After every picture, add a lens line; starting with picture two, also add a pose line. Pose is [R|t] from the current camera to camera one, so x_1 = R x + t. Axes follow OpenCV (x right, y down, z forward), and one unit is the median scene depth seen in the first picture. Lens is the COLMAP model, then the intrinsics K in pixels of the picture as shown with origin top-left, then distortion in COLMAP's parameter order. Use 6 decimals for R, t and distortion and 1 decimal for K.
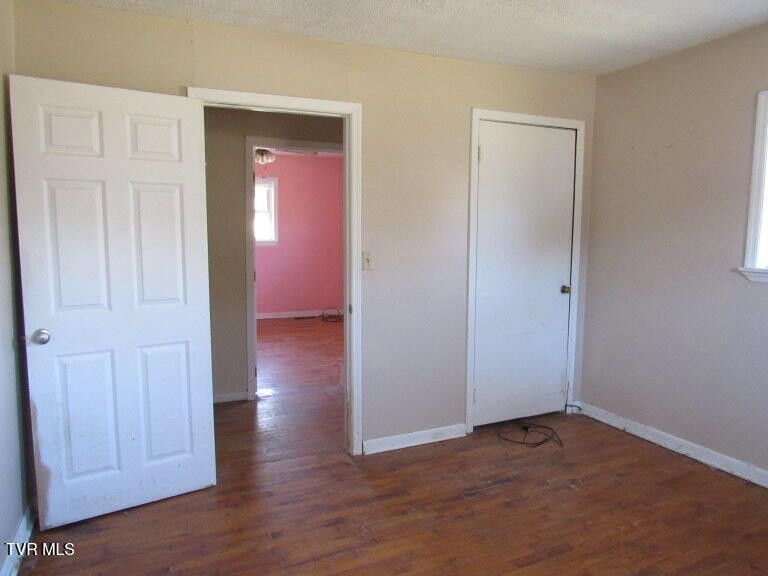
lens RADIAL K [[548.3, 0, 386.6], [0, 548.3, 286.7], [0, 0, 1]] dist [-0.032928, 0.009902]
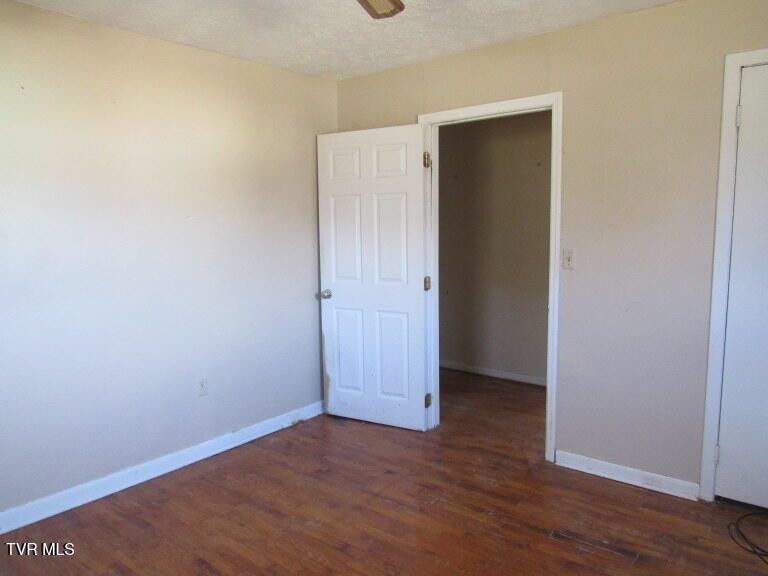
lens RADIAL K [[548.3, 0, 382.4], [0, 548.3, 281.5], [0, 0, 1]] dist [-0.032928, 0.009902]
pose [[0.439428, 0.087832, -0.893973, 0.710871], [-0.077172, 0.995220, 0.059846, -0.043820], [0.894957, 0.042692, 0.444106, 0.332979]]
